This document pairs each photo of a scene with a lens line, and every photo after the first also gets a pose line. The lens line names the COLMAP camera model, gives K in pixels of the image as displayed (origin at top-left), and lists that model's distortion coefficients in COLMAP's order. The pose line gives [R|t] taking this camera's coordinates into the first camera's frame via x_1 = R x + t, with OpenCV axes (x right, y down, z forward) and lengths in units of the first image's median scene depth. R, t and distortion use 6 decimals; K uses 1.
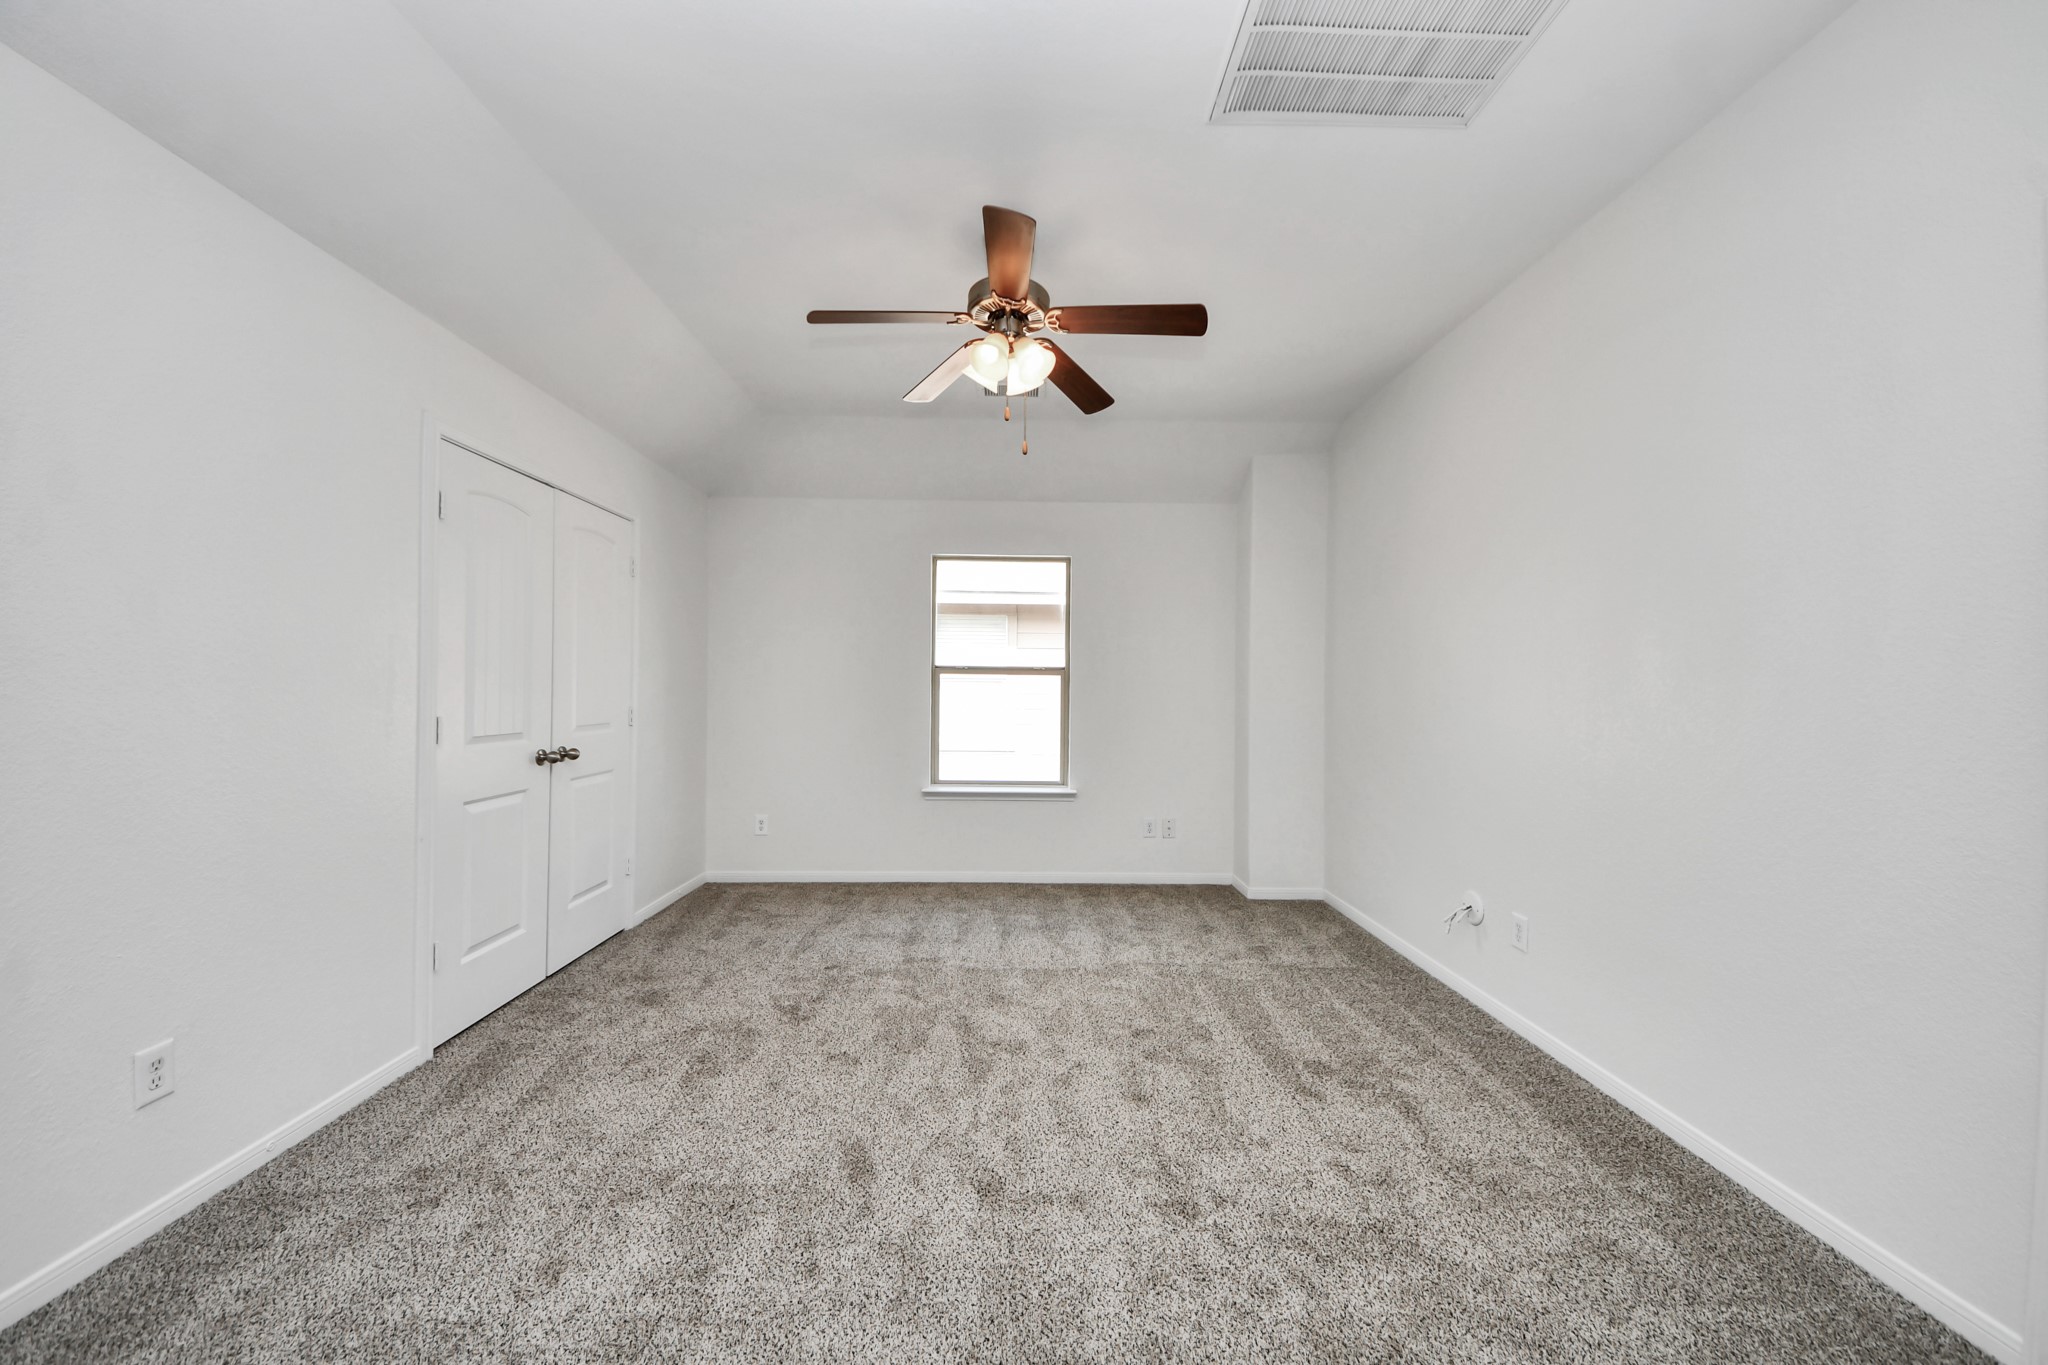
lens RADIAL K [[728.9, 0, 1018.9], [0, 728.9, 675.3], [0, 0, 1]] dist [0.031994, -0.019606]
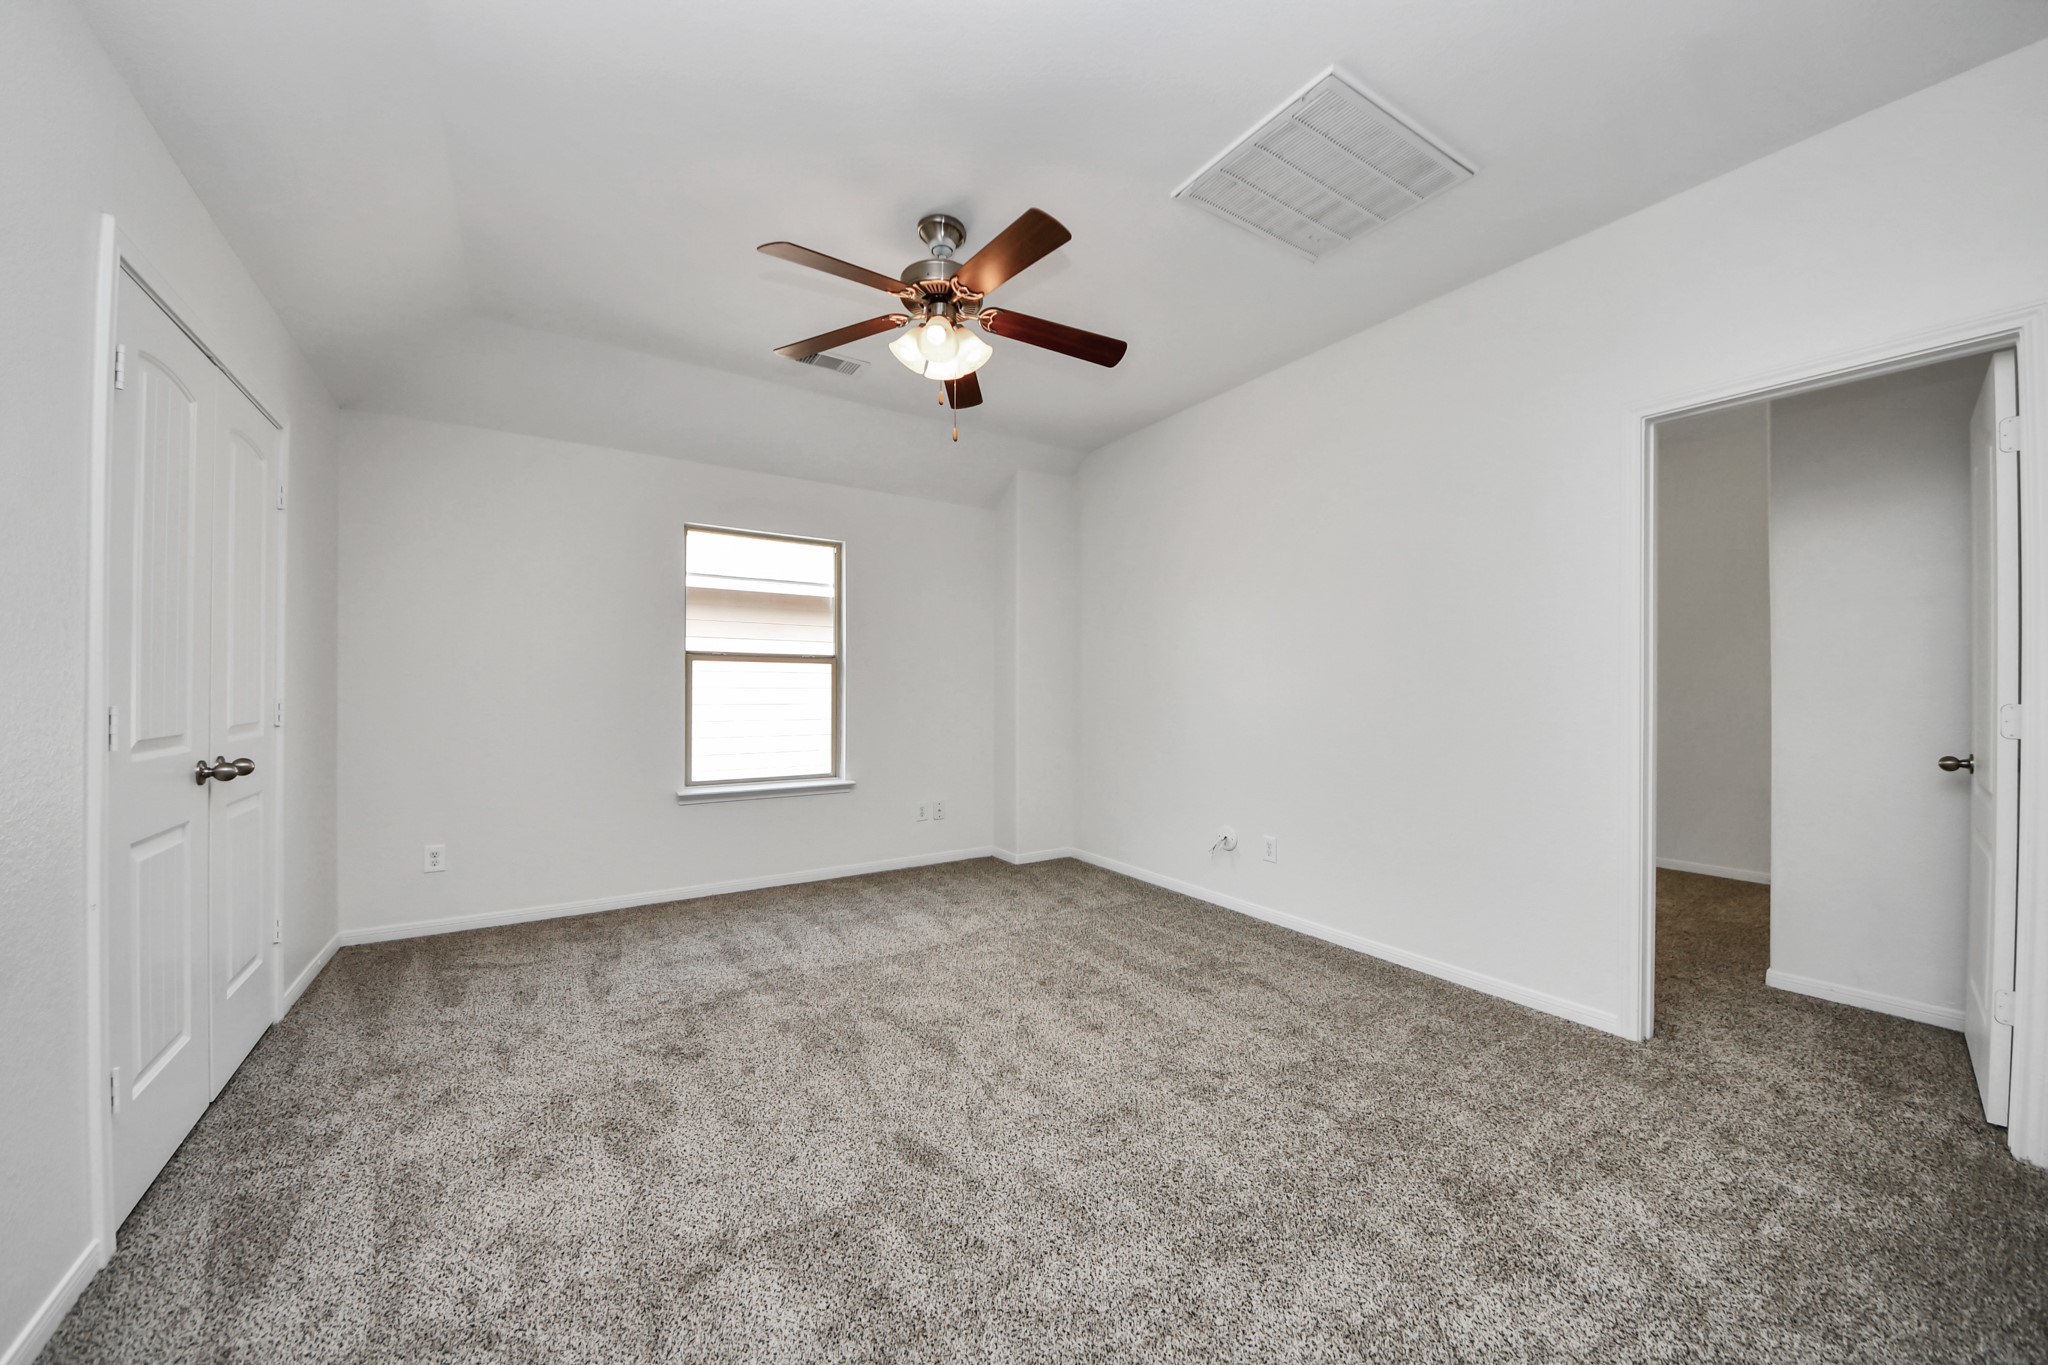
lens RADIAL K [[728.9, 0, 1018.9], [0, 728.9, 675.3], [0, 0, 1]] dist [0.031994, -0.019606]
pose [[0.854724, 0.002403, 0.519077, -0.299855], [-0.003360, 0.999994, 0.000902, 0.017807], [-0.519072, -0.002515, 0.854727, 0.054559]]
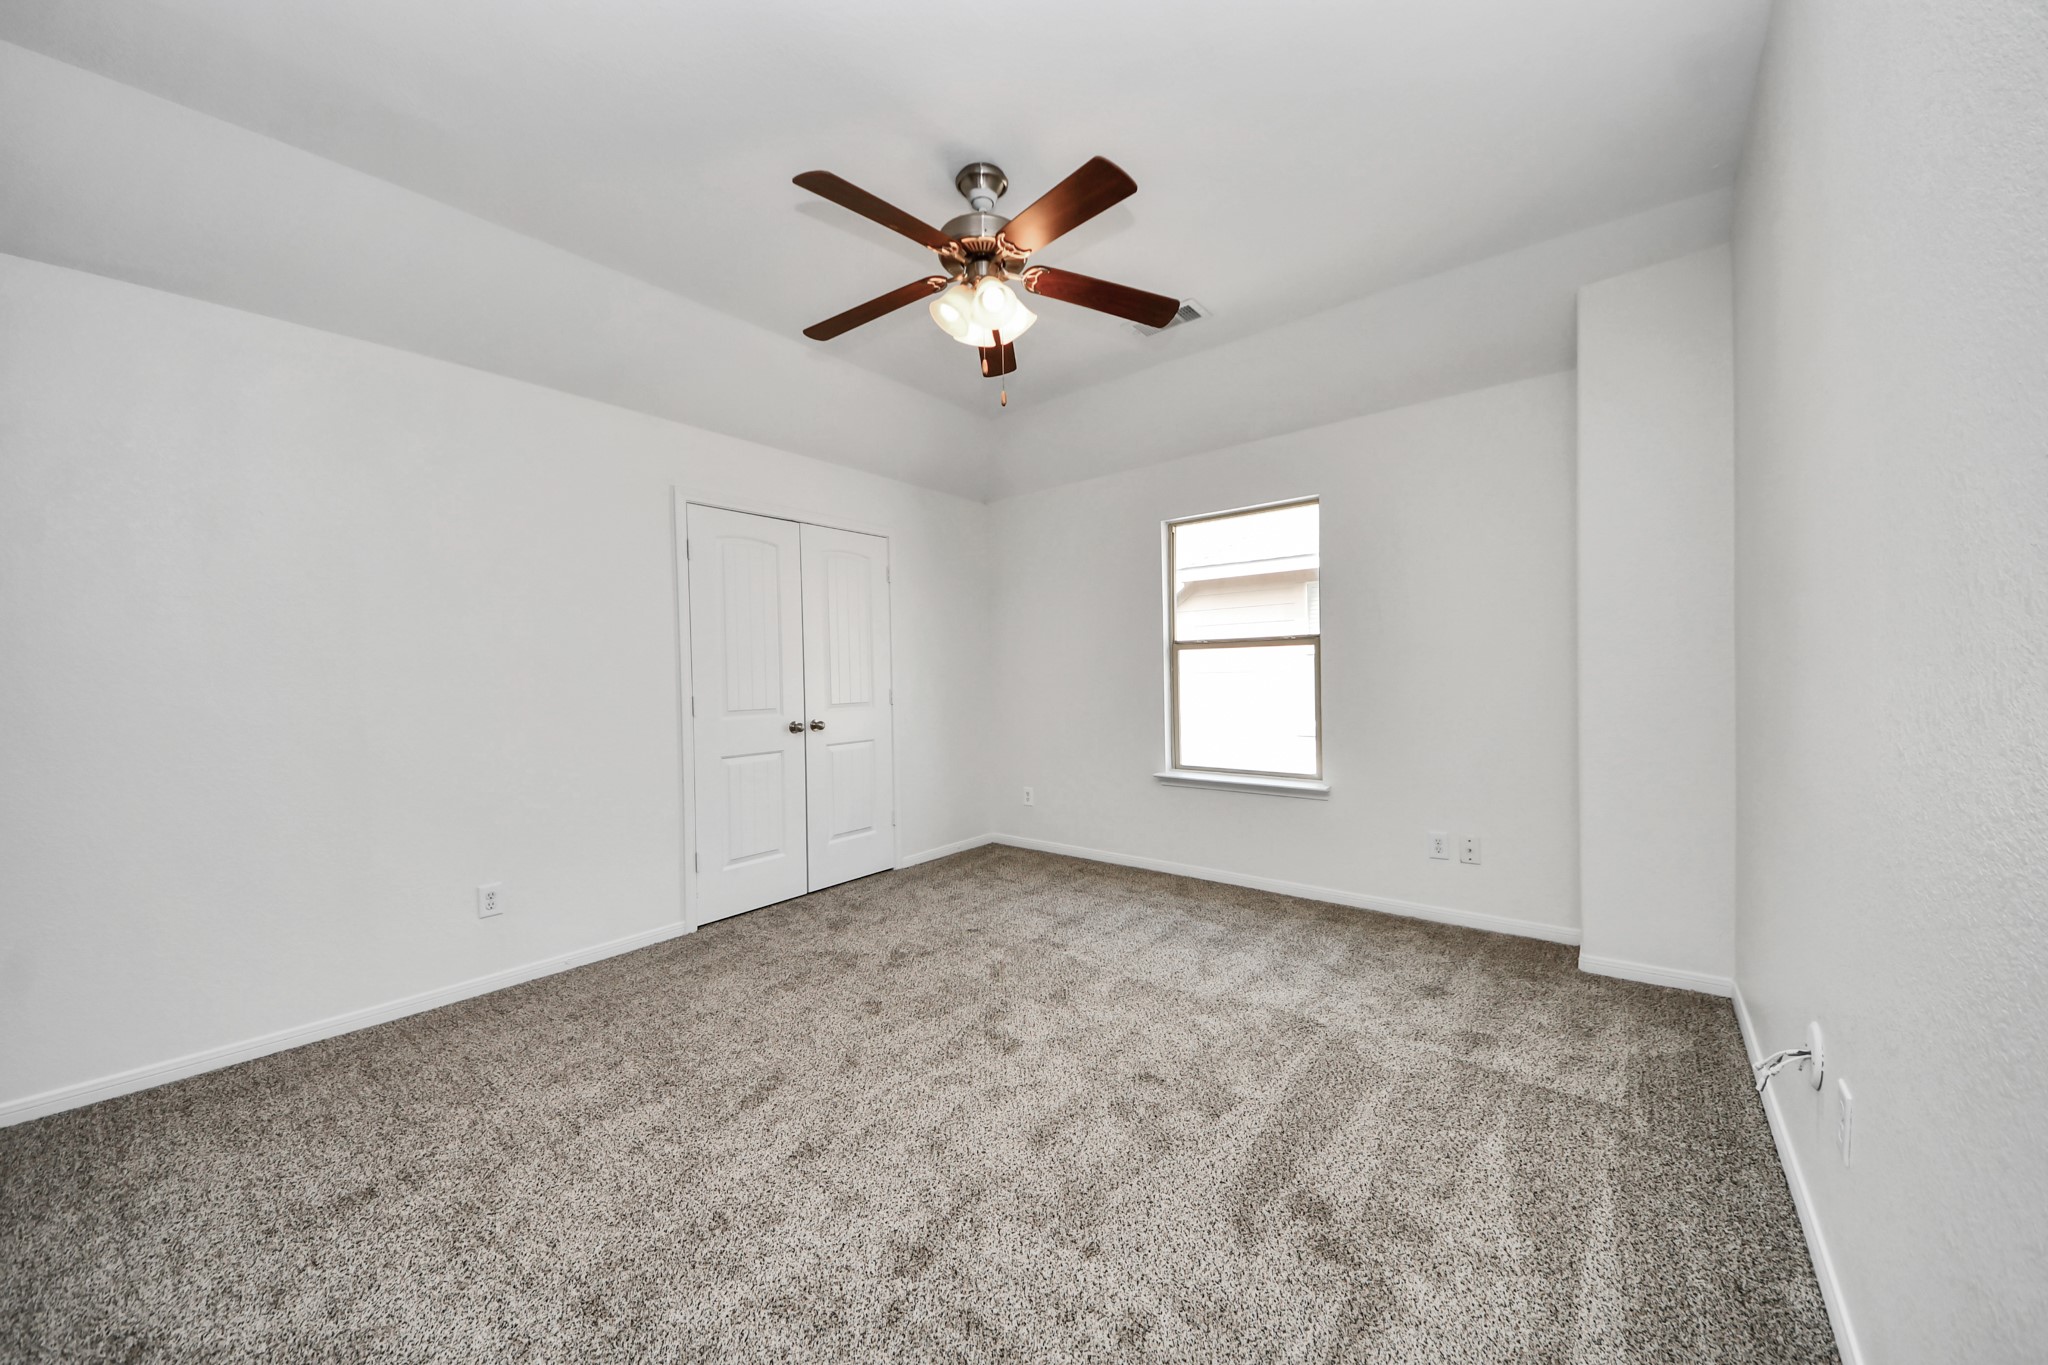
lens RADIAL K [[728.9, 0, 1018.9], [0, 728.9, 675.3], [0, 0, 1]] dist [0.031994, -0.019606]
pose [[0.769020, -0.022581, -0.638825, 0.419513], [0.038648, 0.999190, 0.011206, 0.015447], [0.638055, -0.033307, 0.769270, 0.206543]]
